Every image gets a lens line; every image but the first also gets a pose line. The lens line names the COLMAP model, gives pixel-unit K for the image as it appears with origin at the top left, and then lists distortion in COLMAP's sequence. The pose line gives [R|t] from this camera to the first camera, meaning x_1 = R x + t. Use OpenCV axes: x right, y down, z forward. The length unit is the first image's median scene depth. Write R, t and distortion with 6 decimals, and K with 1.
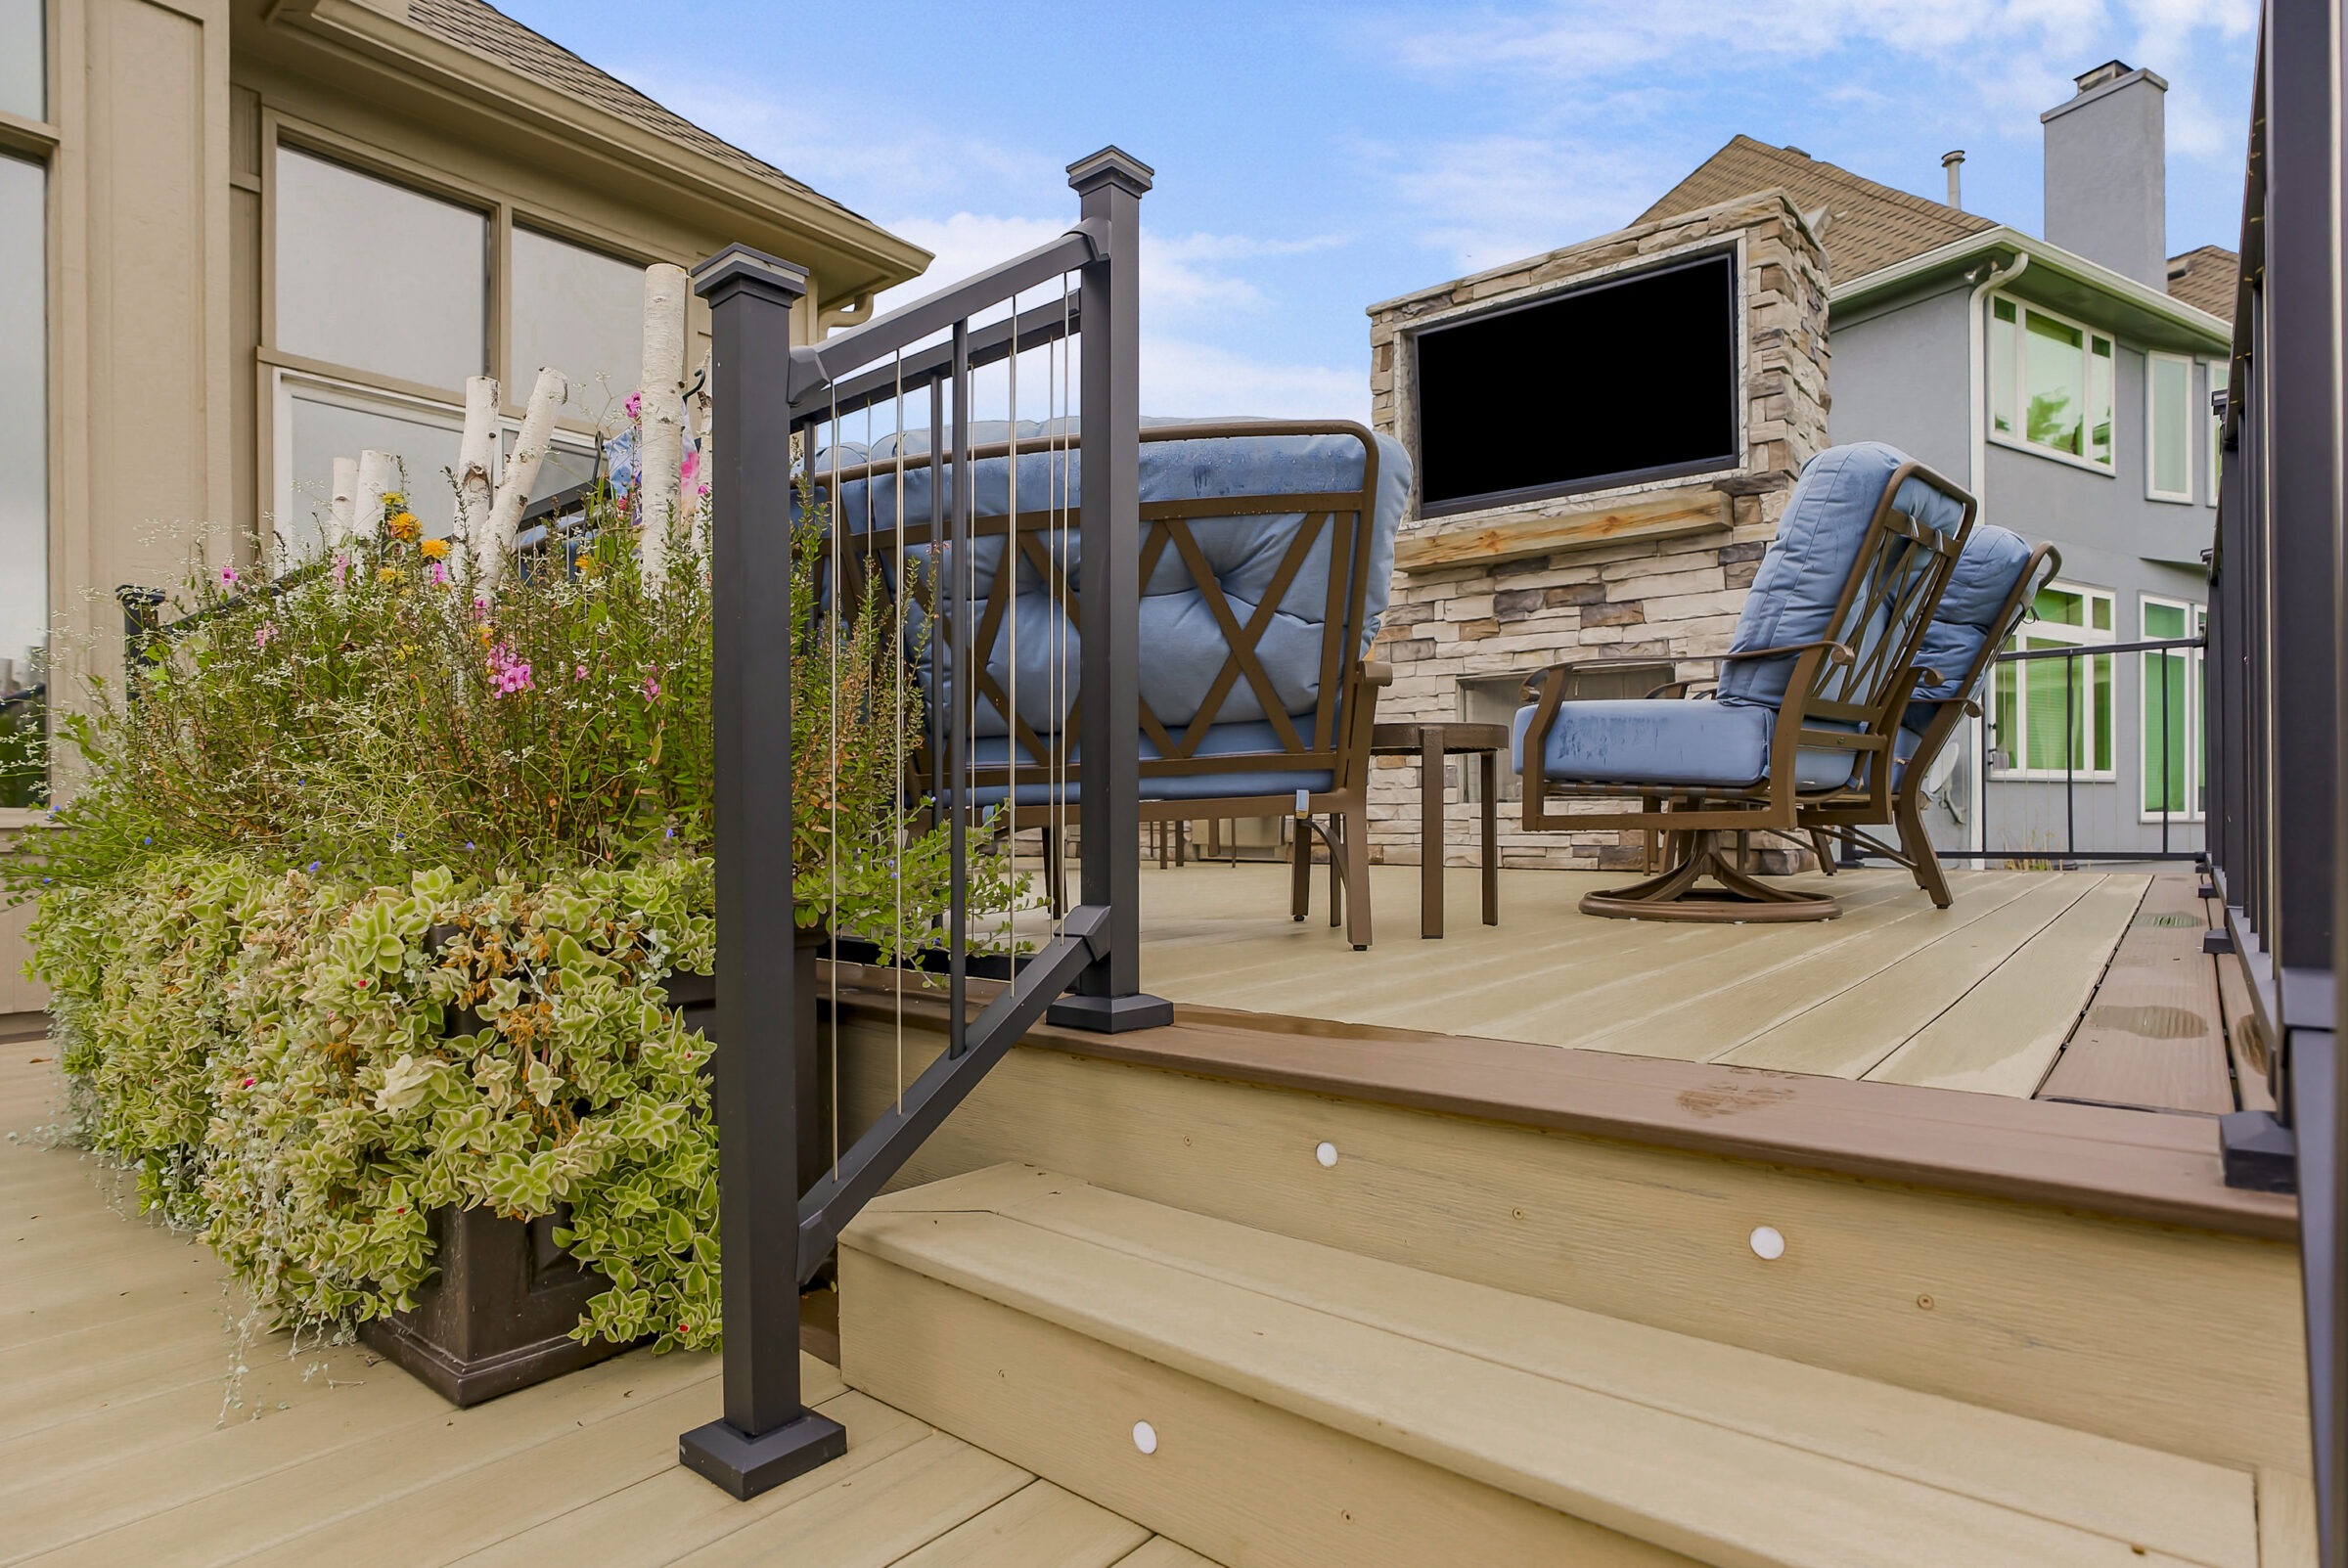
lens RADIAL K [[1250.9, 0, 1174.8], [0, 1250.9, 818.3], [0, 0, 1]] dist [-0.028068, 0.013832]
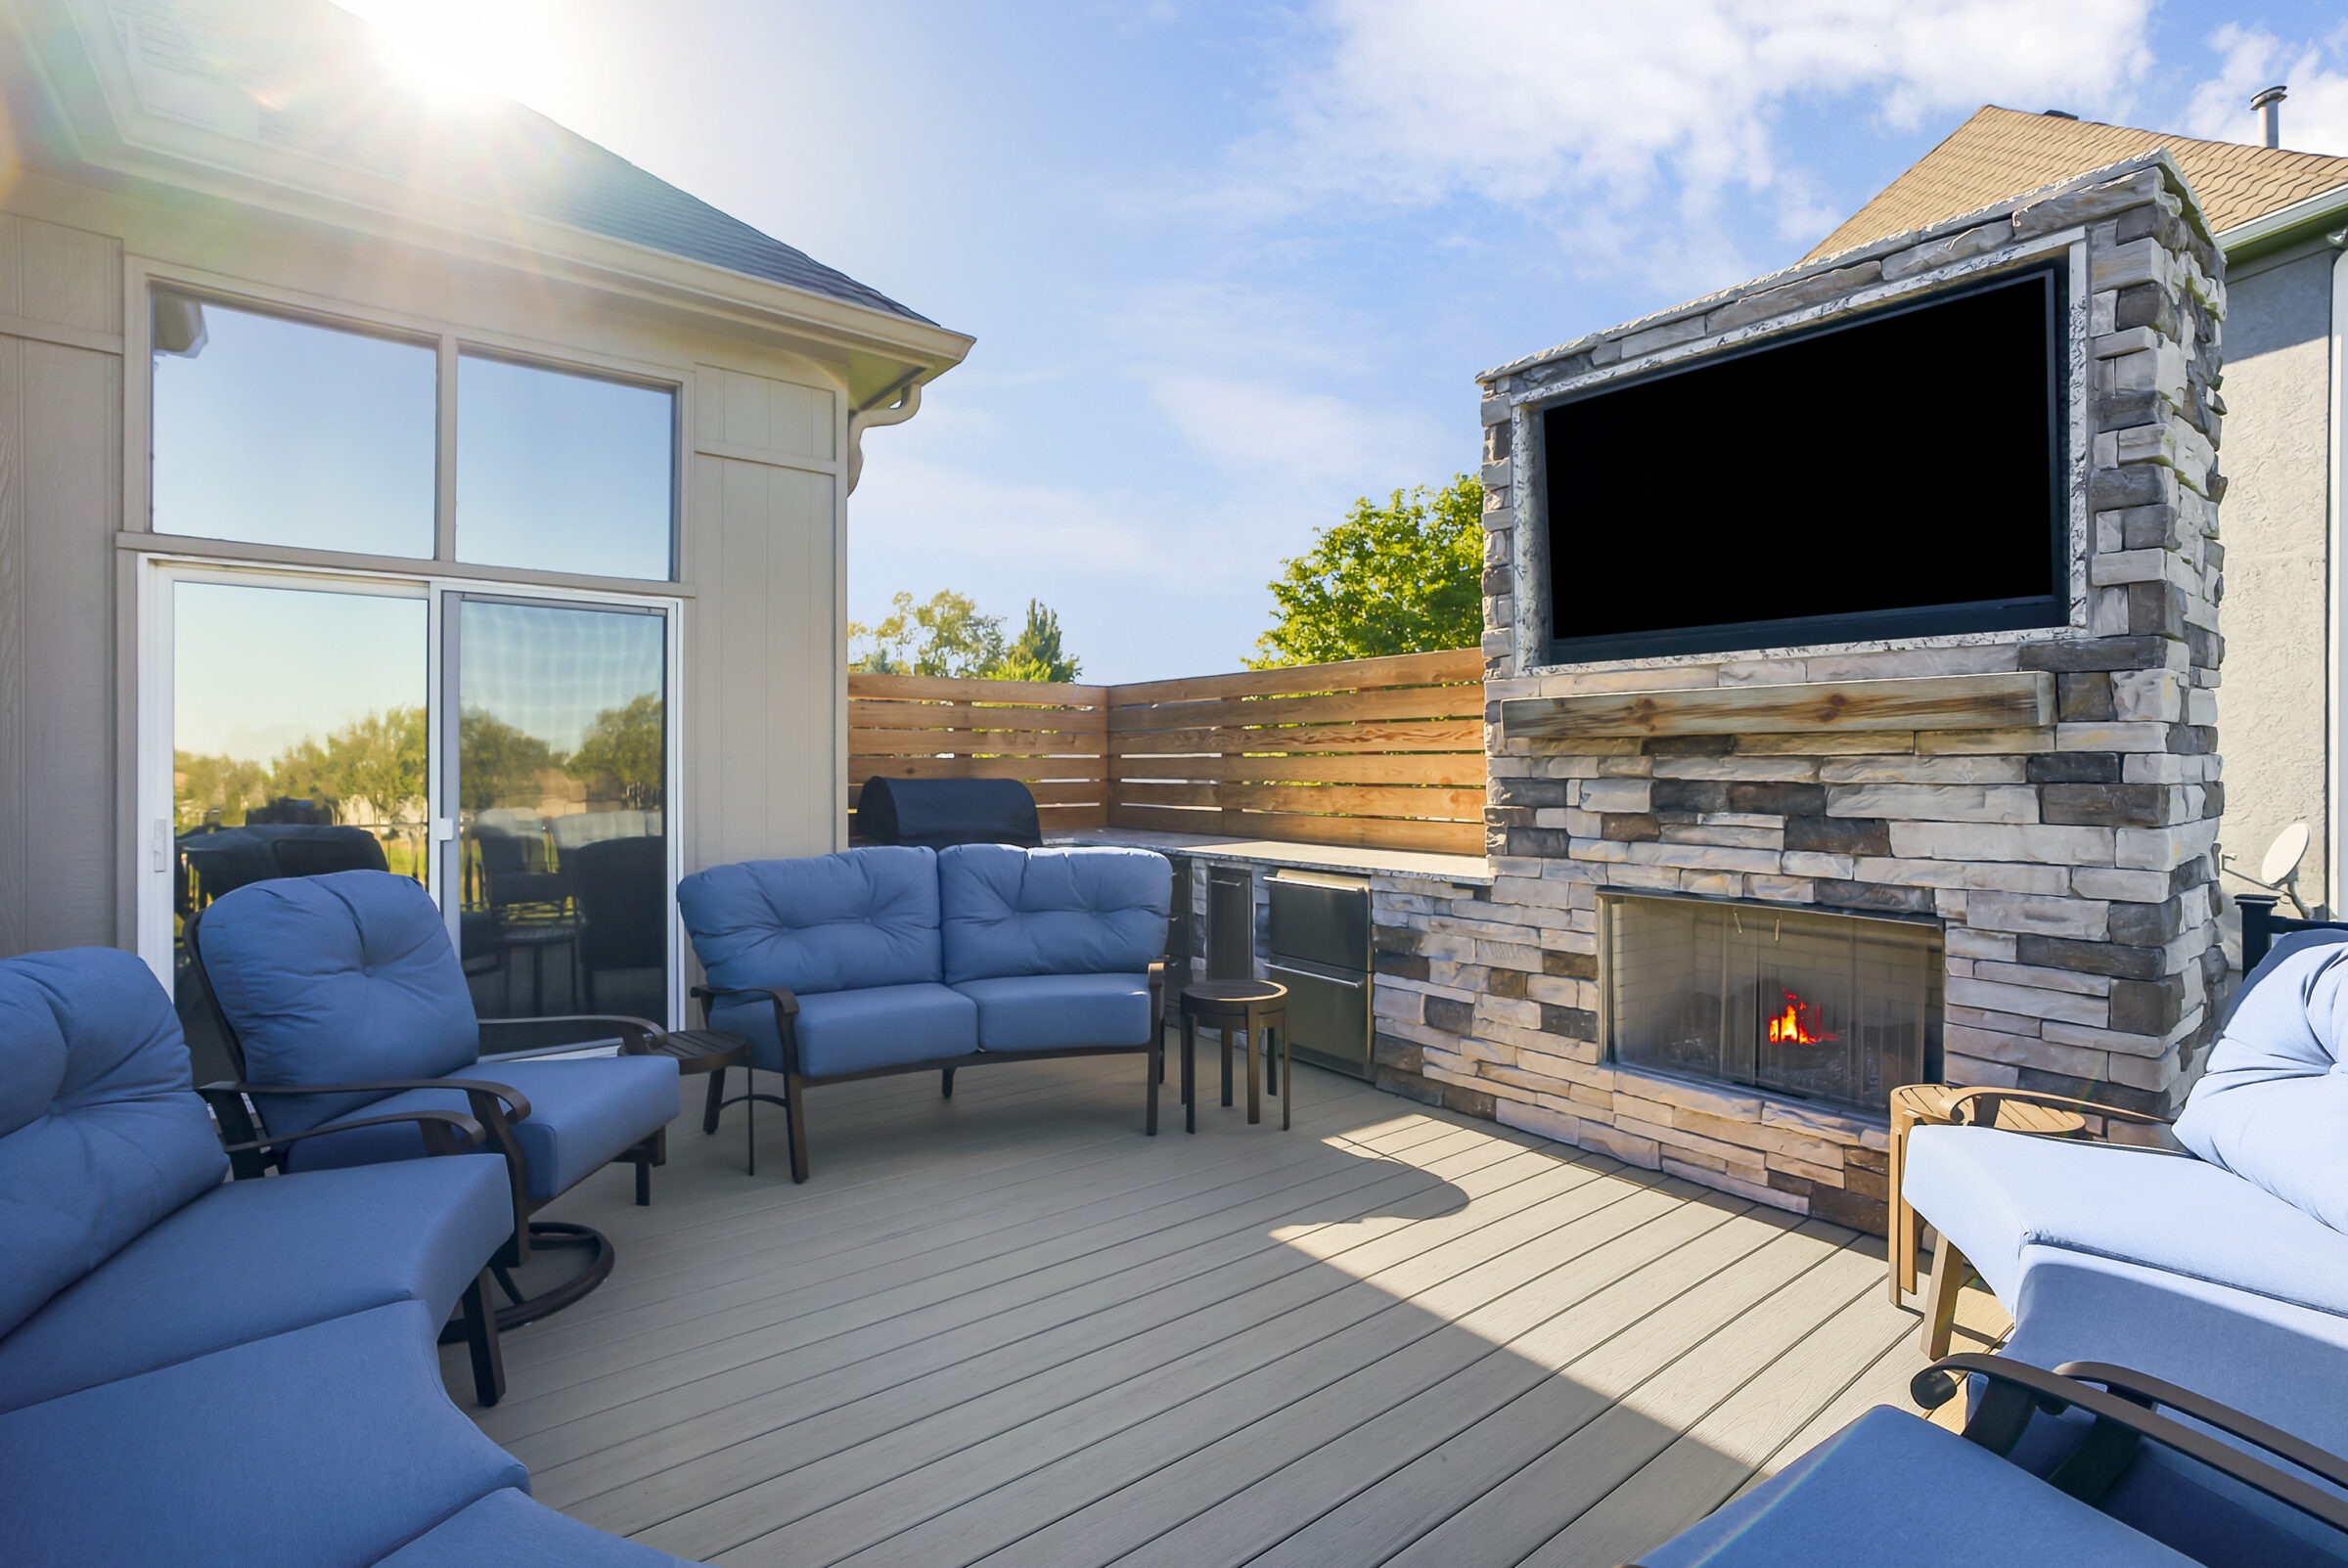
lens RADIAL K [[1087.2, 0, 1179.3], [0, 1087.2, 763.7], [0, 0, 1]] dist [-0.052975, 0.030420]
pose [[0.978148, 0.004493, -0.207860, 0.128496], [-0.005842, 0.999966, -0.005873, -0.192731], [0.207826, 0.006959, 0.978141, 0.373482]]
